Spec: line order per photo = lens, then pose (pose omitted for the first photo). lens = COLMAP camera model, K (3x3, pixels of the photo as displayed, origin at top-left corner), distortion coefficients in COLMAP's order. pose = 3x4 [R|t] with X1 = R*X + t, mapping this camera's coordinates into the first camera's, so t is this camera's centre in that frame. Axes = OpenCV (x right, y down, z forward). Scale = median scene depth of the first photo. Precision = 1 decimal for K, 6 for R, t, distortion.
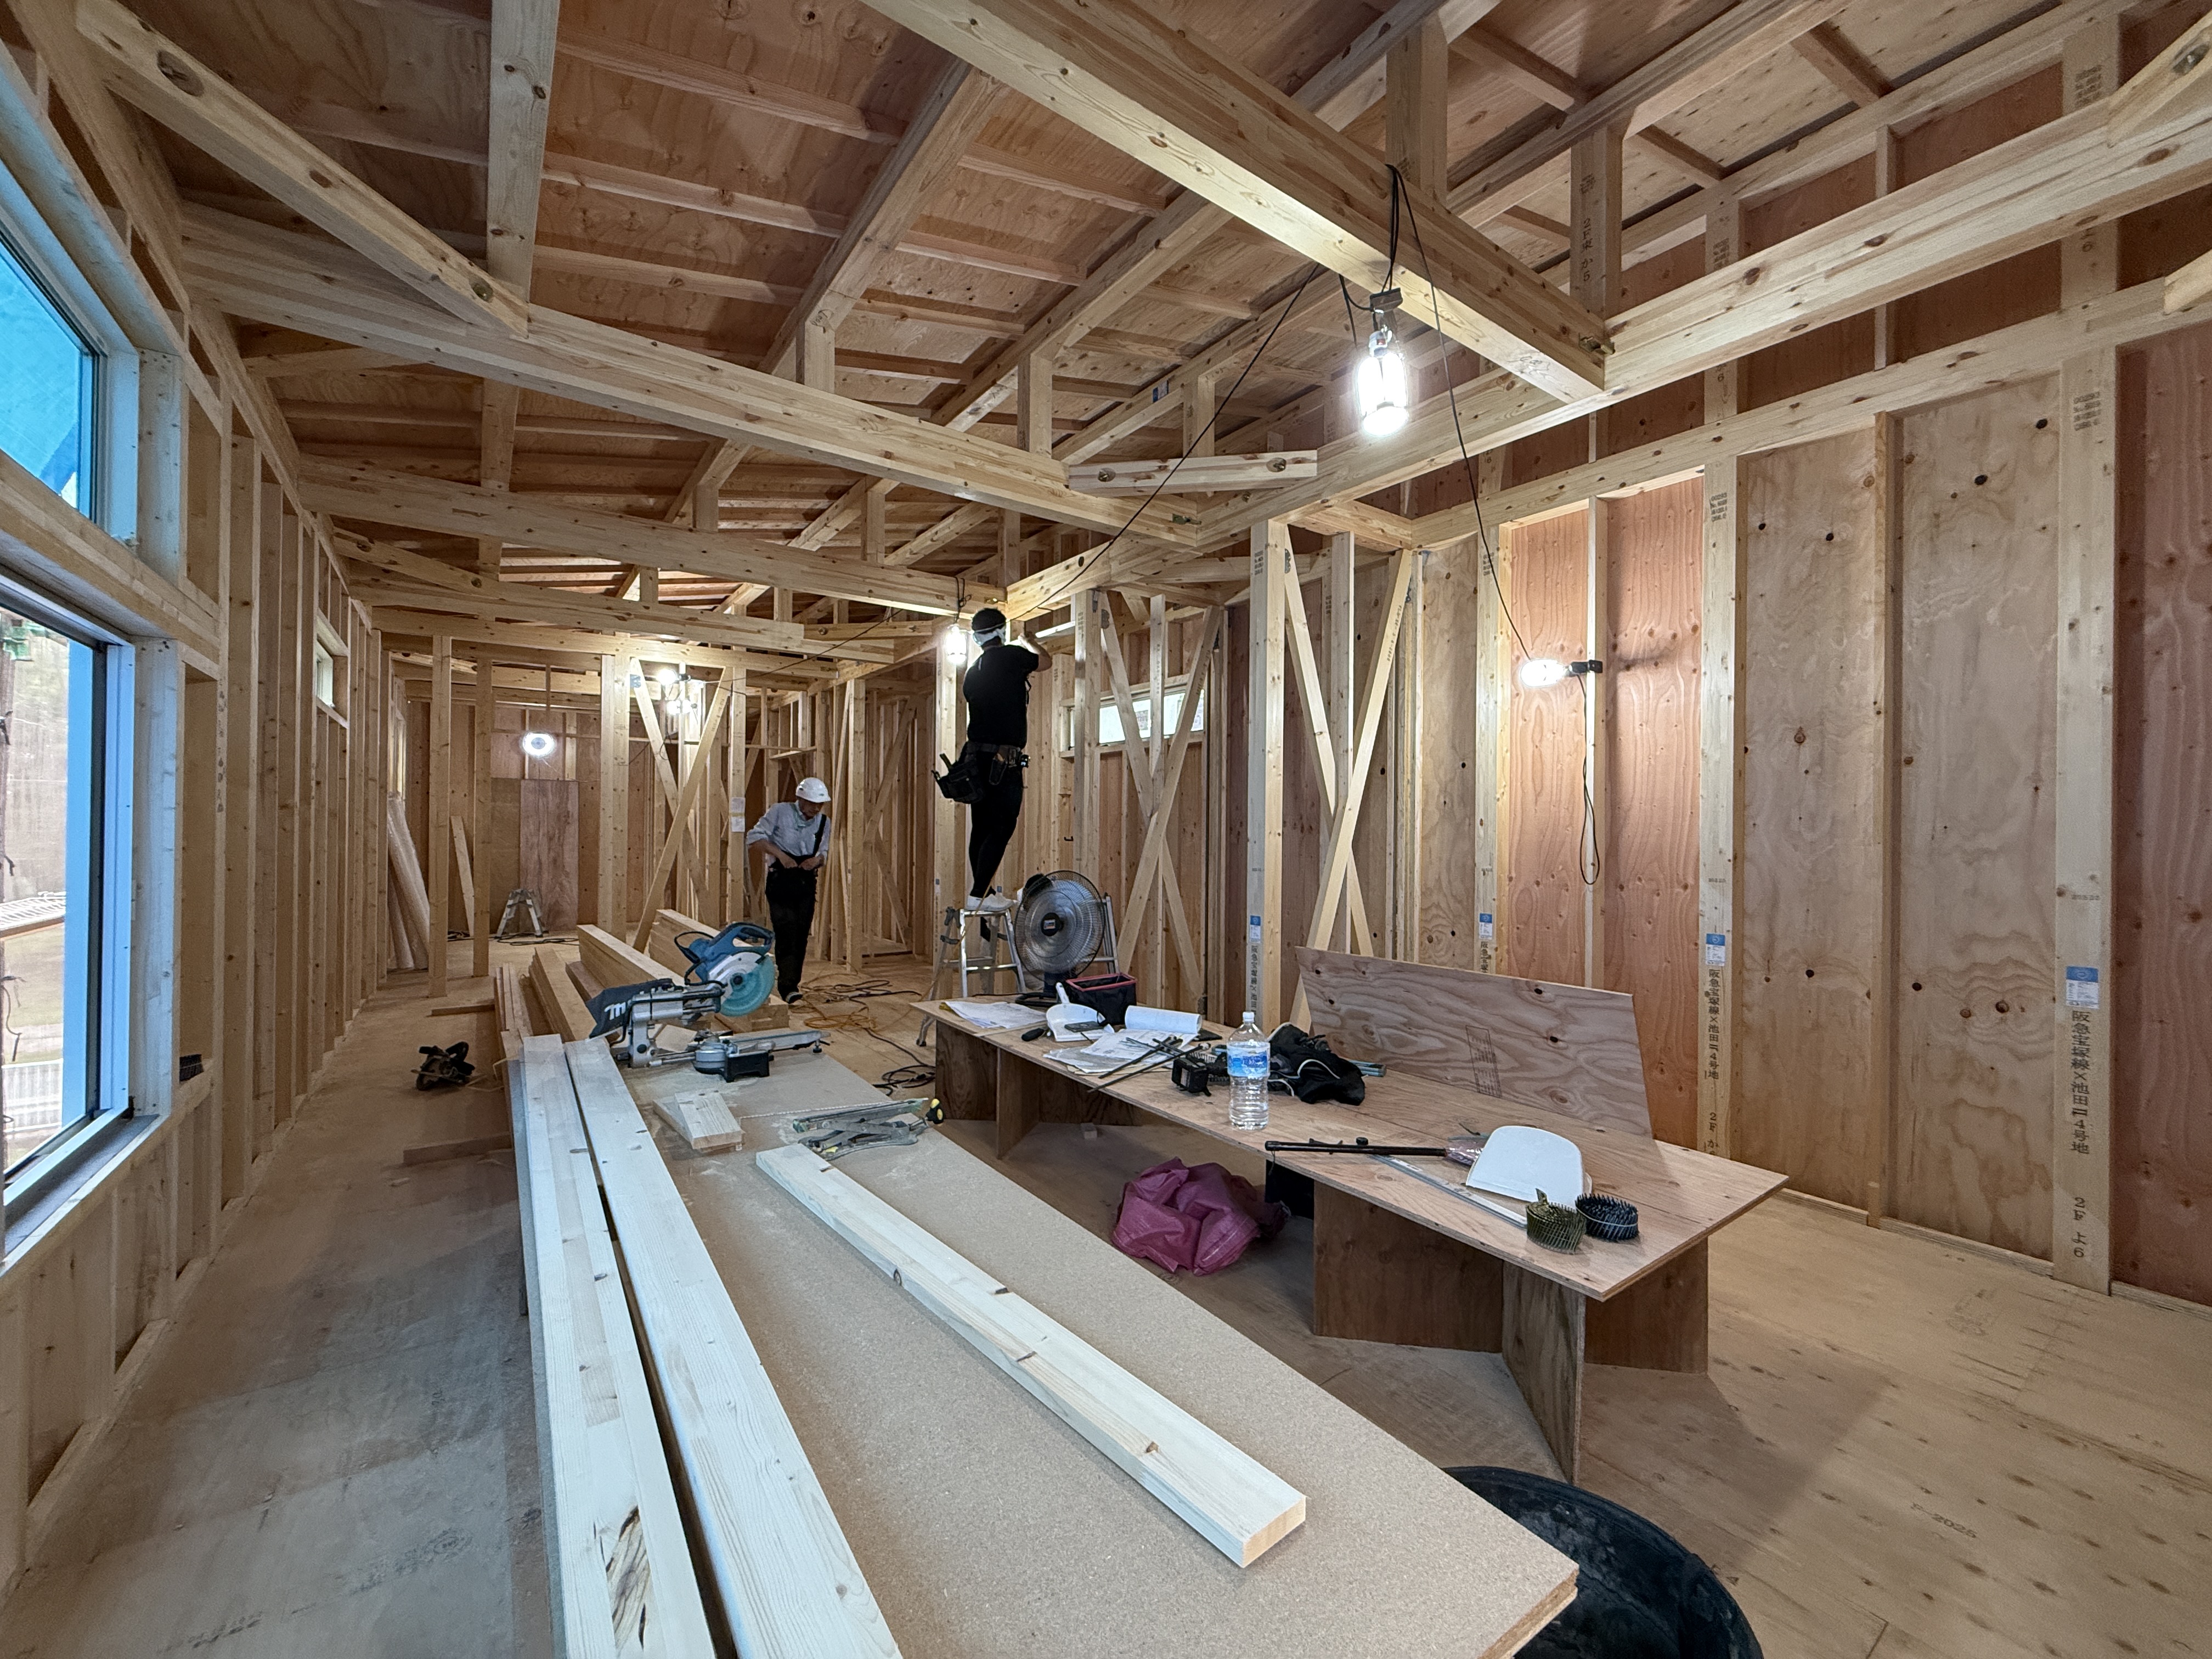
lens RADIAL K [[883.7, 0, 1102.5], [0, 883.7, 828.1], [0, 0, 1]] dist [0.009393, -0.002017]
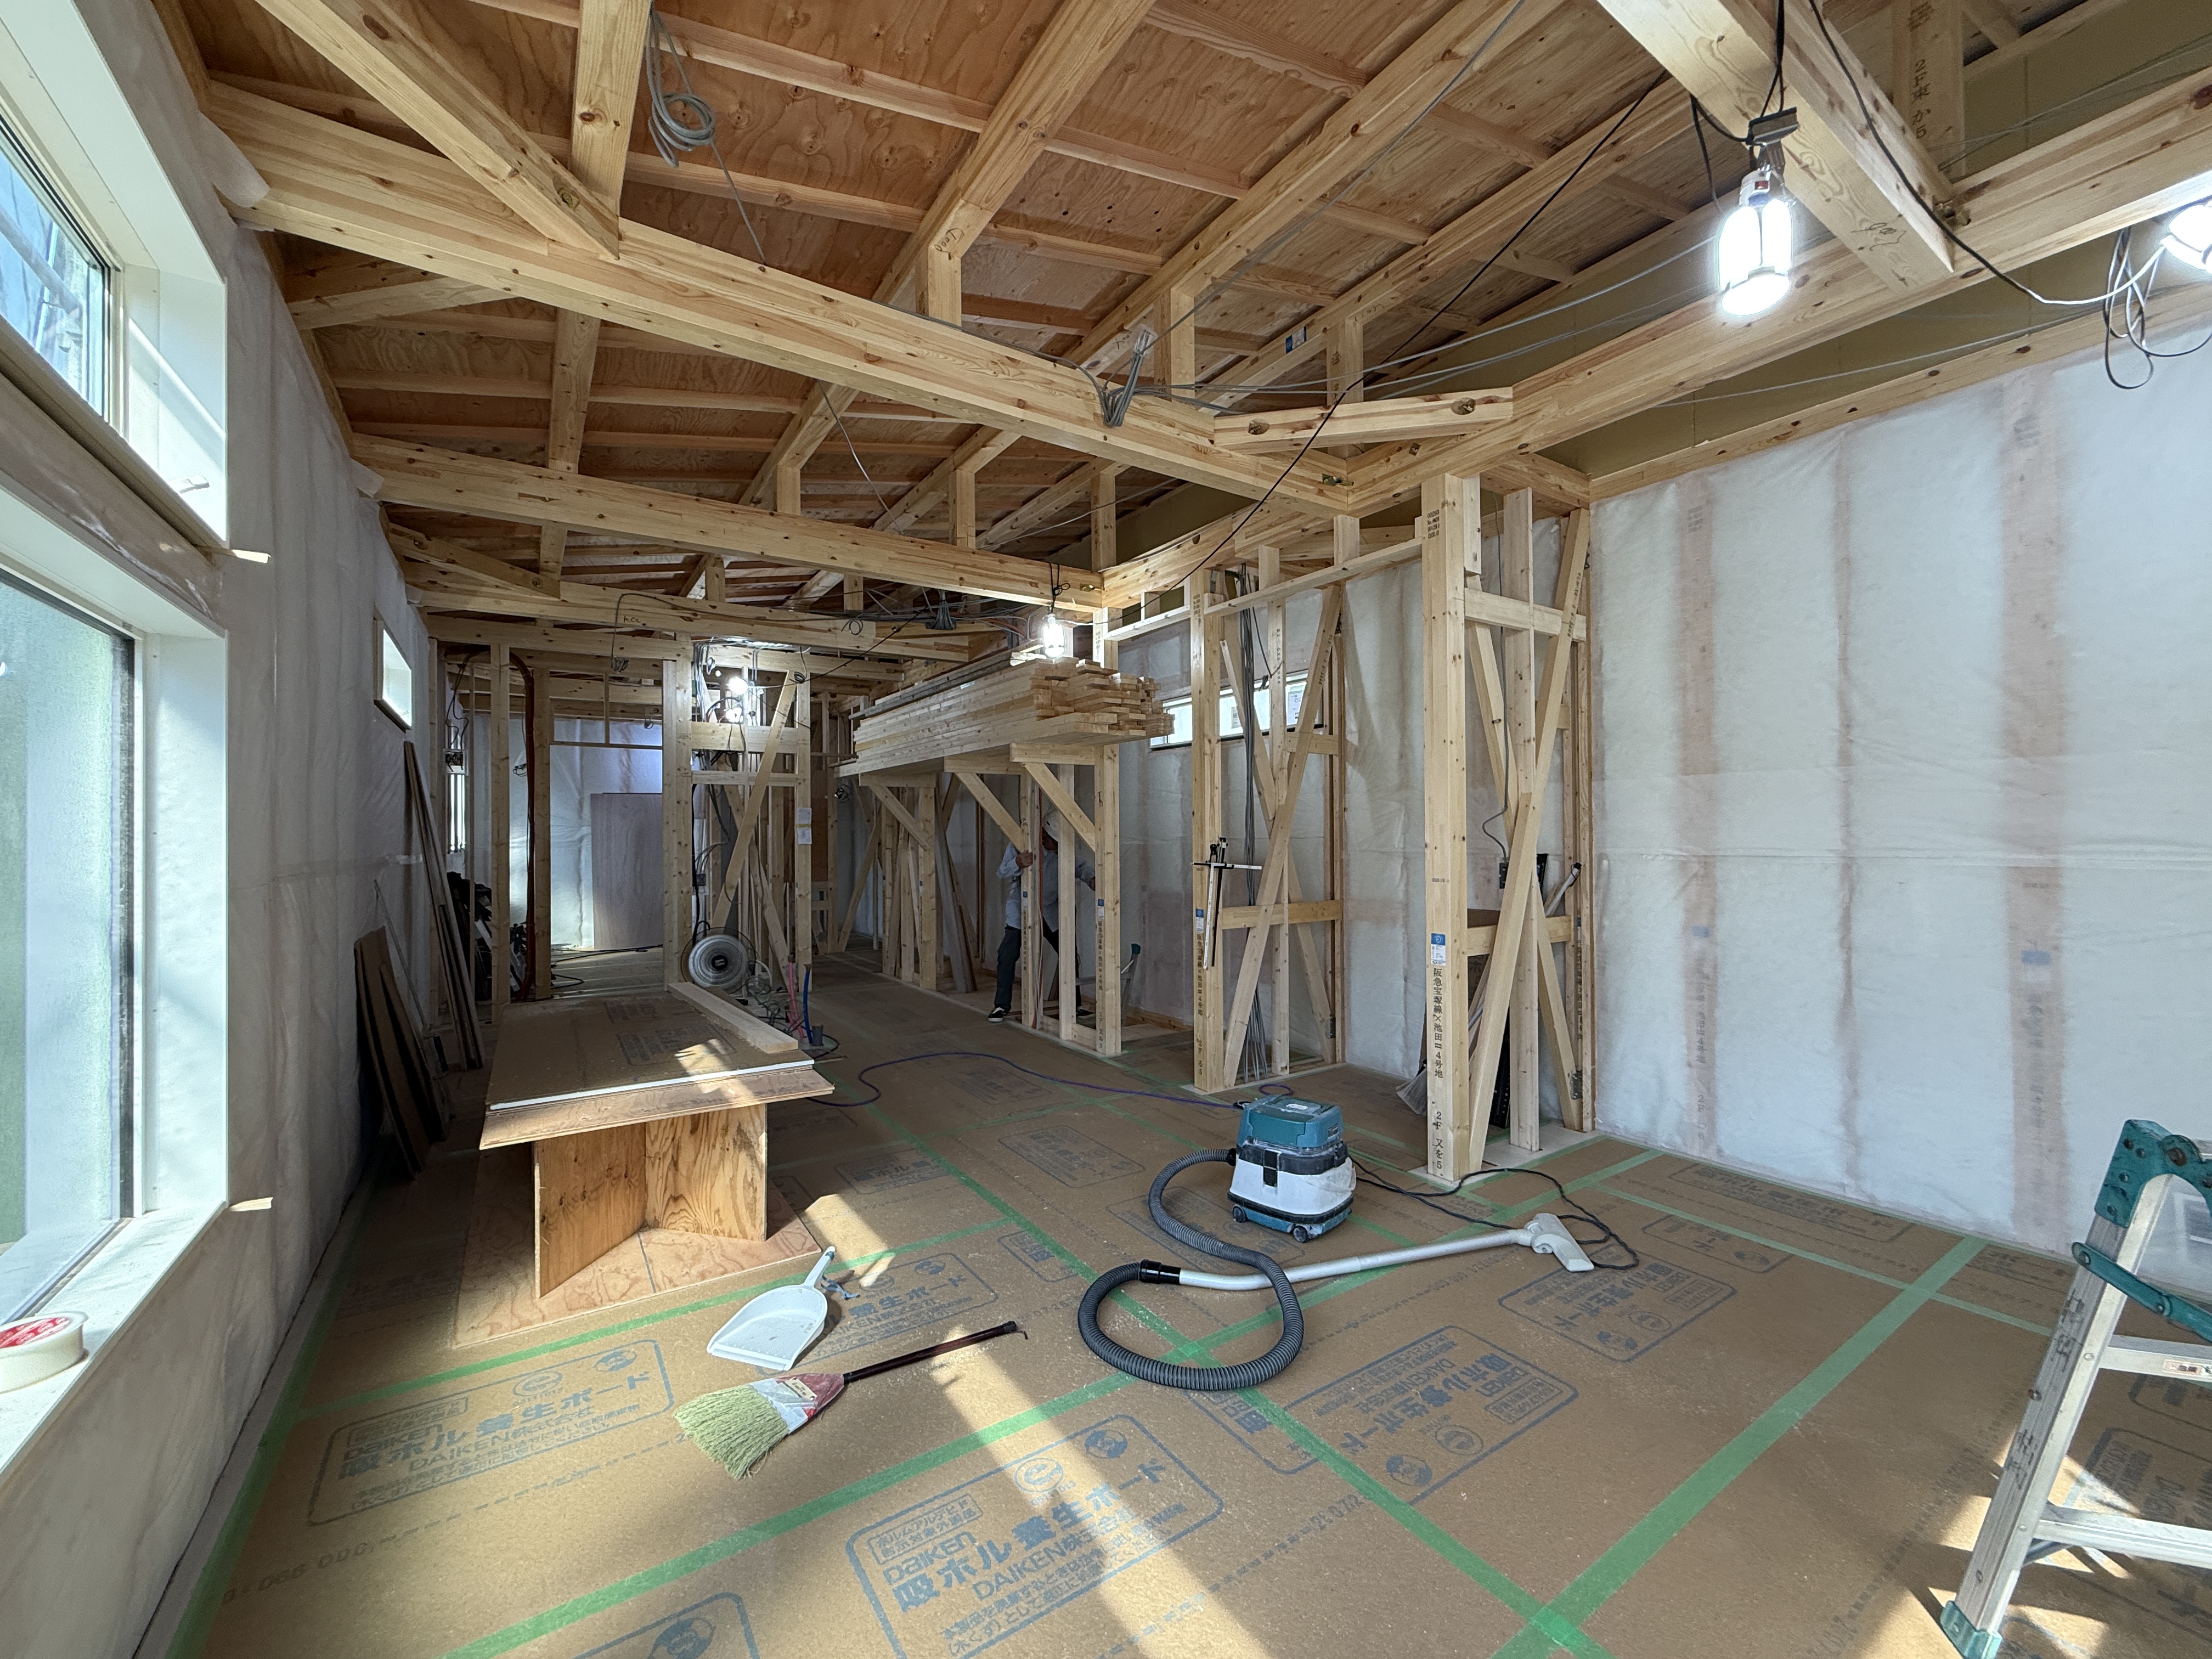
lens RADIAL K [[883.7, 0, 1107.5], [0, 883.7, 830.8], [0, 0, 1]] dist [0.009393, -0.002017]
pose [[0.999326, -0.018595, -0.031654, -0.116658], [0.018577, 0.999827, -0.000871, -0.005973], [0.031665, 0.000282, 0.999499, 0.123802]]
